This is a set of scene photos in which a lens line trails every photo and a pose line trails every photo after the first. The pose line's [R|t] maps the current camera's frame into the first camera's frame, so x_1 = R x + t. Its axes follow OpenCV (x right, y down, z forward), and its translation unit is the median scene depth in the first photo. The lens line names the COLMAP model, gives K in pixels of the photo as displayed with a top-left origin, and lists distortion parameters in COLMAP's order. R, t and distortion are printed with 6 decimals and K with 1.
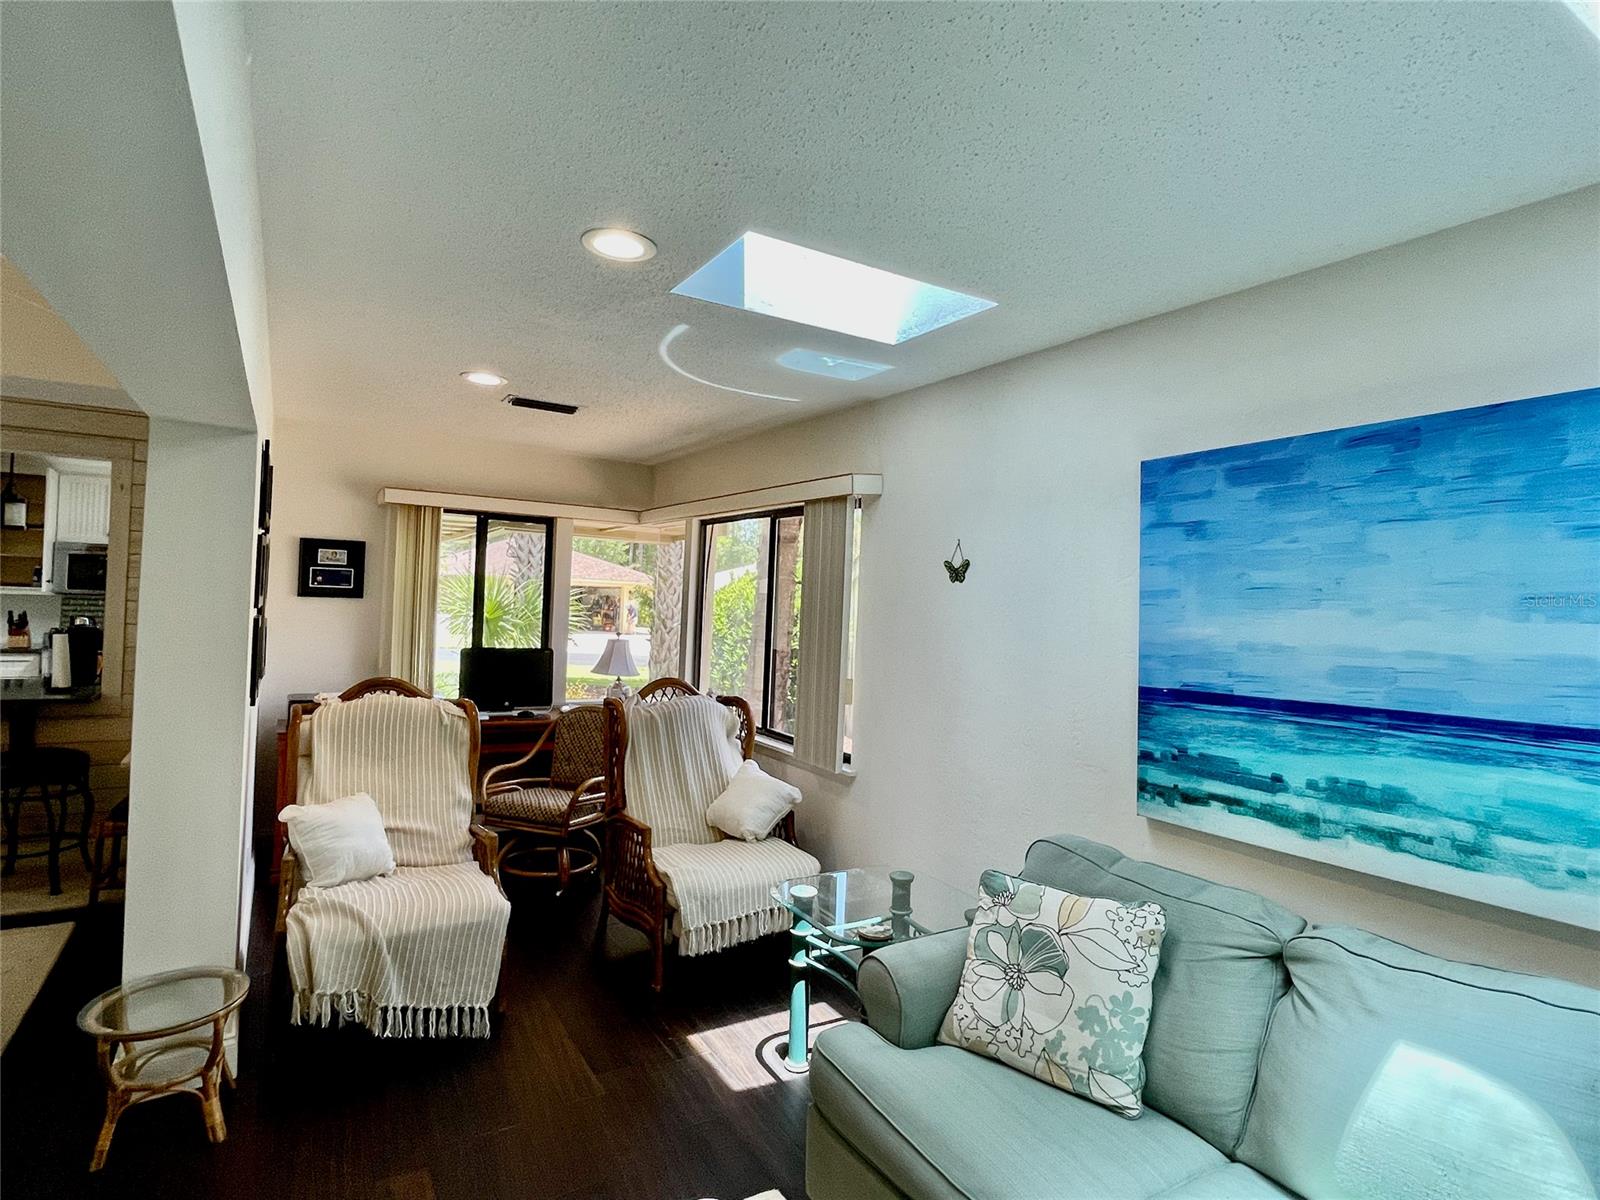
lens RADIAL K [[853.3, 0, 800.0], [0, 853.3, 600.0], [0, 0, 1]] dist [0.001847, 0.000774]
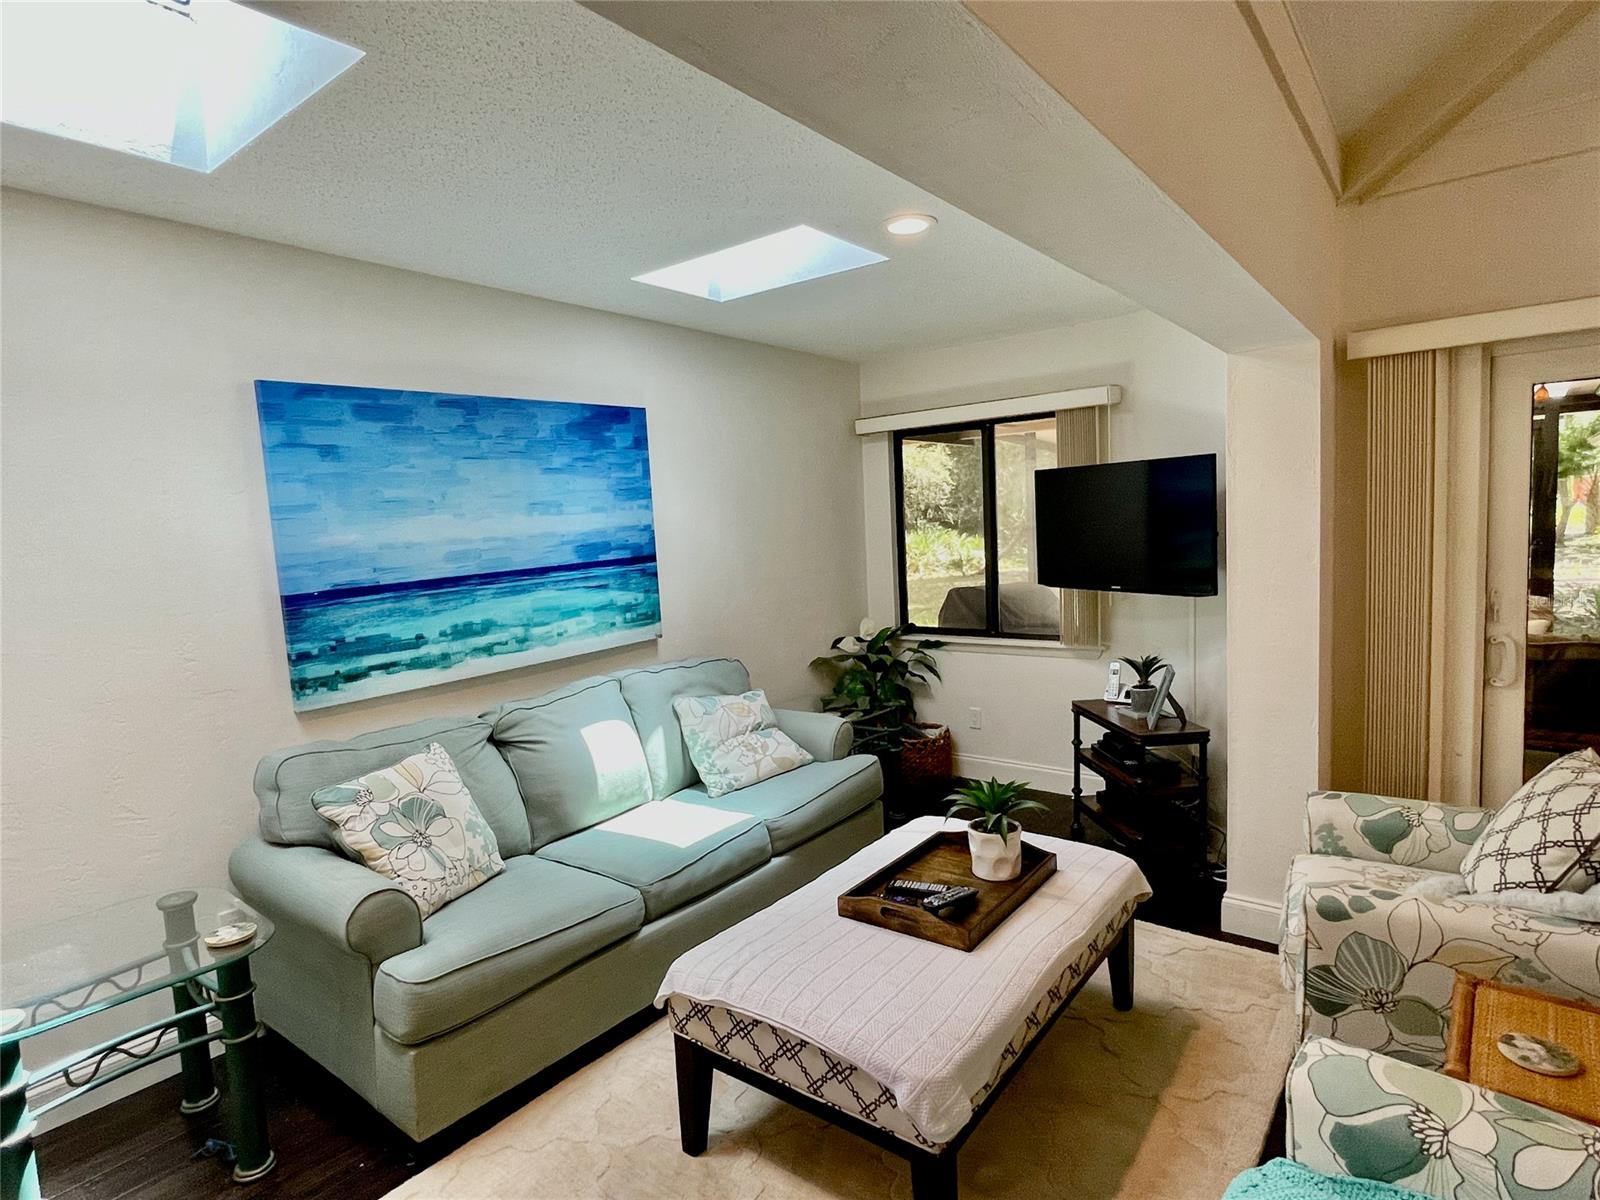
lens RADIAL K [[853.3, 0, 800.0], [0, 853.3, 600.0], [0, 0, 1]] dist [0.001847, 0.000774]
pose [[-0.342196, -0.112241, 0.932901, -0.956536], [0.028588, 0.991137, 0.129734, -0.016182], [-0.939194, 0.071064, -0.335954, 0.875194]]
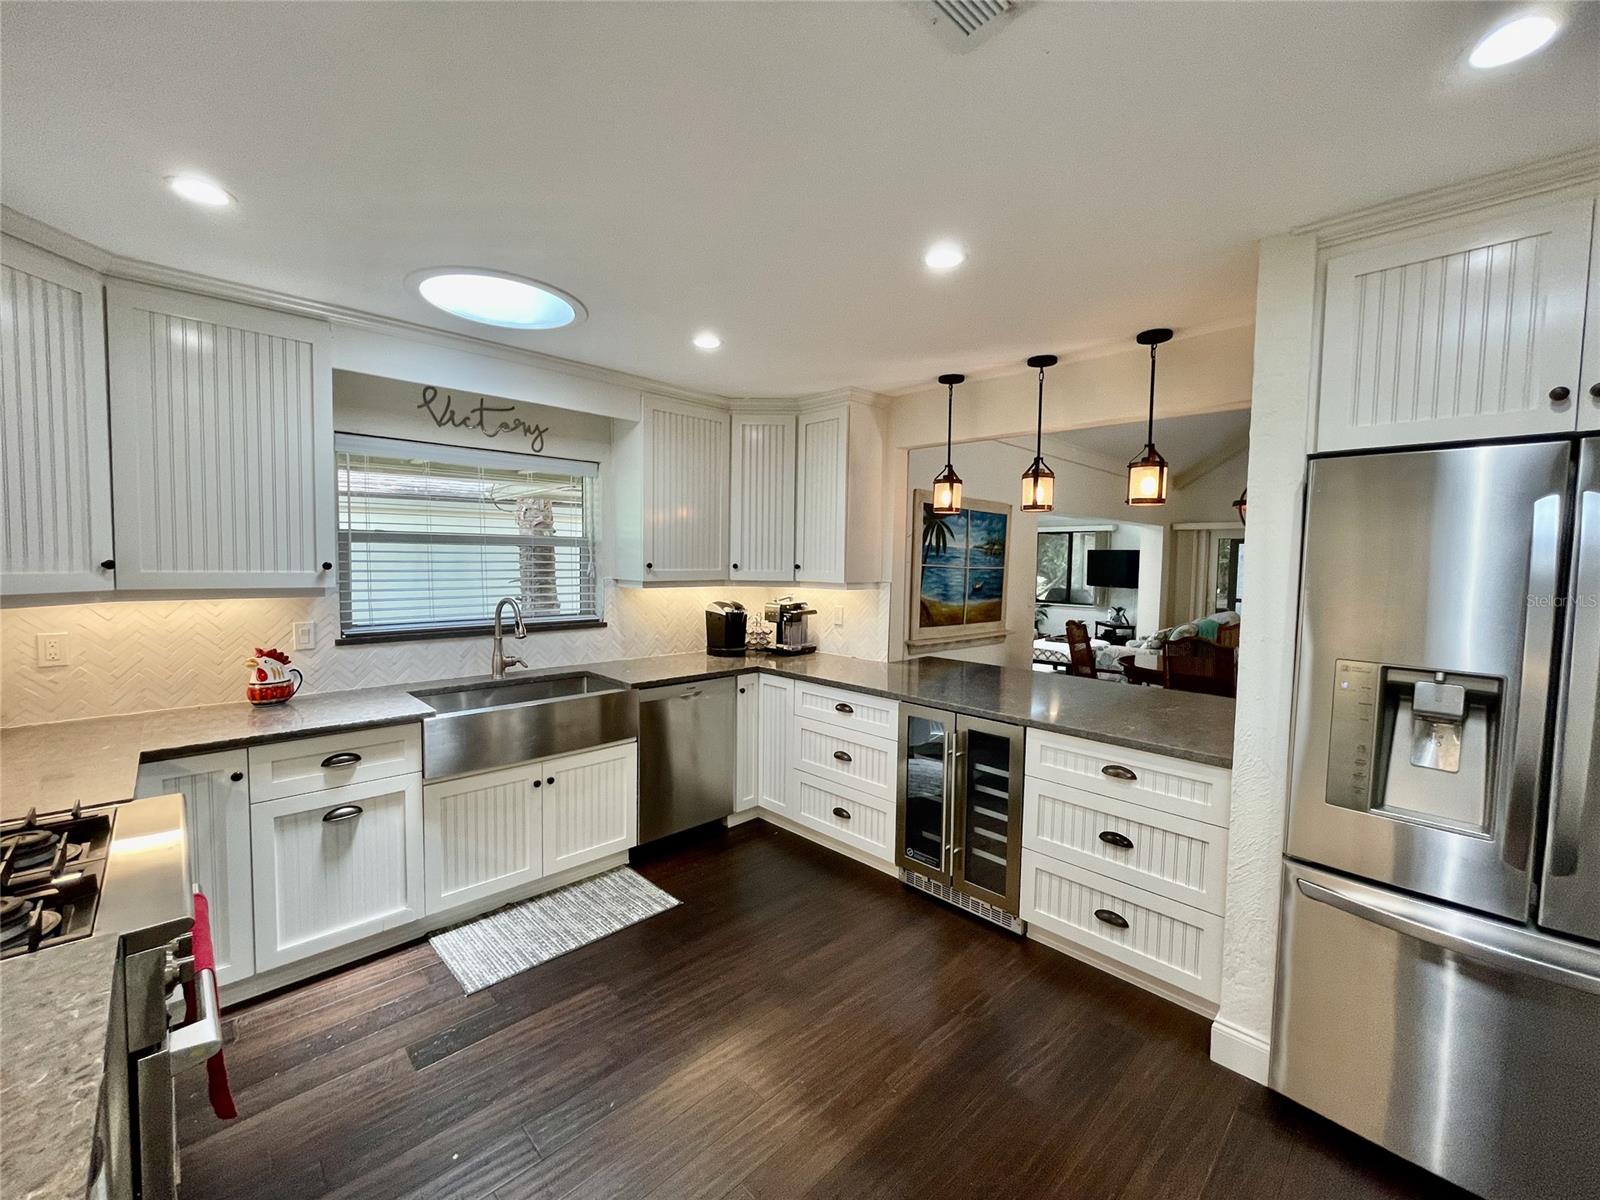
lens RADIAL K [[647.7, 0, 800.0], [0, 647.7, 600.0], [0, 0, 1]] dist [-0.002973, -0.000213]
pose [[-0.216596, -0.103542, 0.970755, -1.774384], [-0.025150, 0.994621, 0.100477, -0.043676], [-0.975937, -0.002651, -0.218035, 1.495539]]
